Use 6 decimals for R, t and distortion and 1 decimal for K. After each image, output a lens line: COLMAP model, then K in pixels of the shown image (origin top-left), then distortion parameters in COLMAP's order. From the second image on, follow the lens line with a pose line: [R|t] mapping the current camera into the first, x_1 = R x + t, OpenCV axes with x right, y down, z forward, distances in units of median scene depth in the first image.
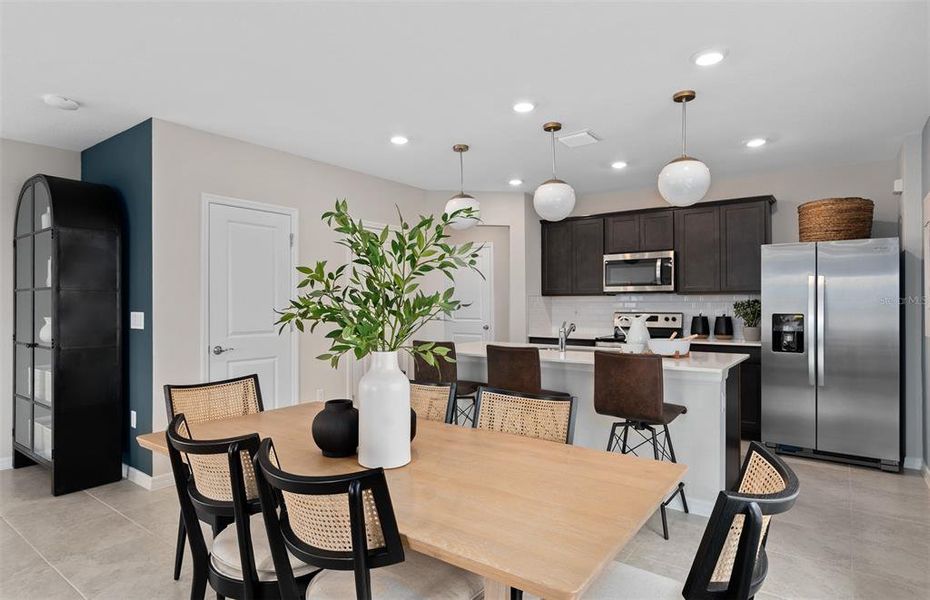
lens RADIAL K [[510.7, 0, 474.8], [0, 510.7, 298.0], [0, 0, 1]] dist [0.013144, 0.001054]
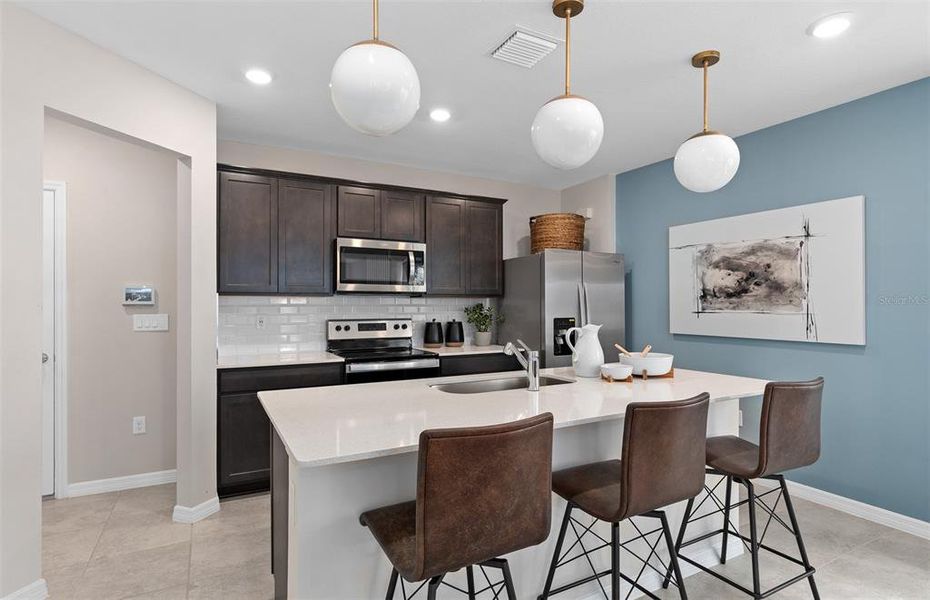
lens RADIAL K [[475.2, 0, 458.7], [0, 475.2, 305.6], [0, 0, 1]] dist [-0.003641, -0.000574]
pose [[0.443713, -0.001482, 0.896168, -0.271045], [-0.012734, 0.999887, 0.007958, 0.000457], [-0.896079, -0.014943, 0.443644, 0.609657]]
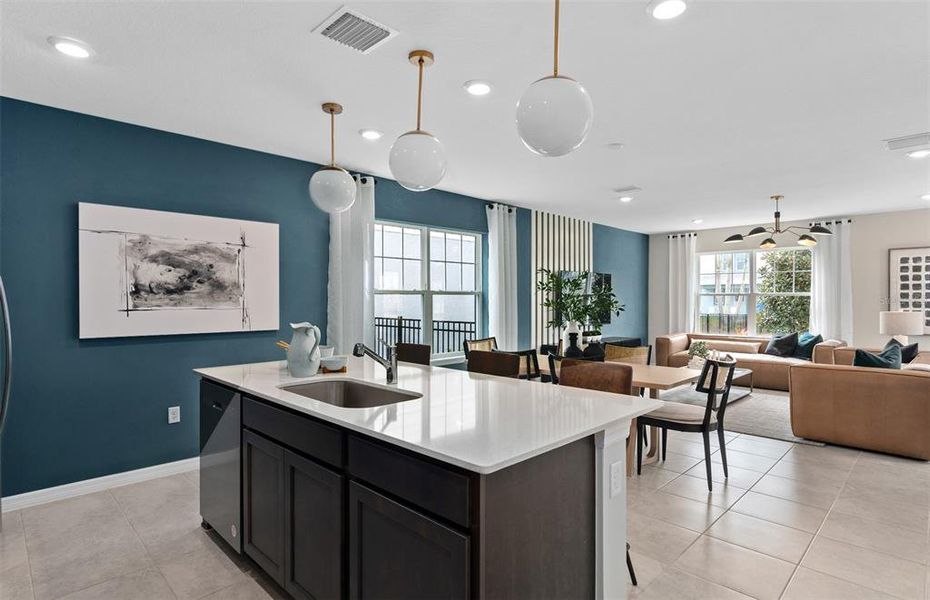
lens RADIAL K [[483.6, 0, 465.0], [0, 483.6, 300.0], [0, 0, 1]] dist [-0.005708, -0.001728]
pose [[-0.988080, 0.003042, 0.153908, -0.001708], [0.001074, 0.999917, -0.012869, 0.006820], [-0.153935, -0.012550, -0.988001, 1.167838]]
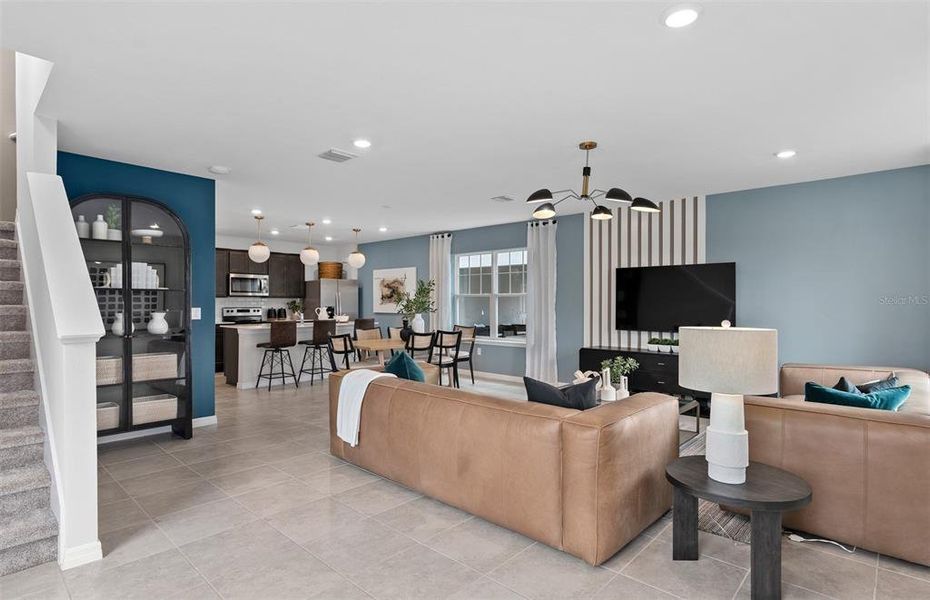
lens RADIAL K [[483.6, 0, 465.0], [0, 483.6, 300.0], [0, 0, 1]] dist [-0.005708, -0.001728]
pose [[0.122337, 0.006328, 0.992468, -1.331266], [-0.012192, 0.999914, -0.004872, 0.001298], [-0.992414, -0.011504, 0.122404, 0.035709]]
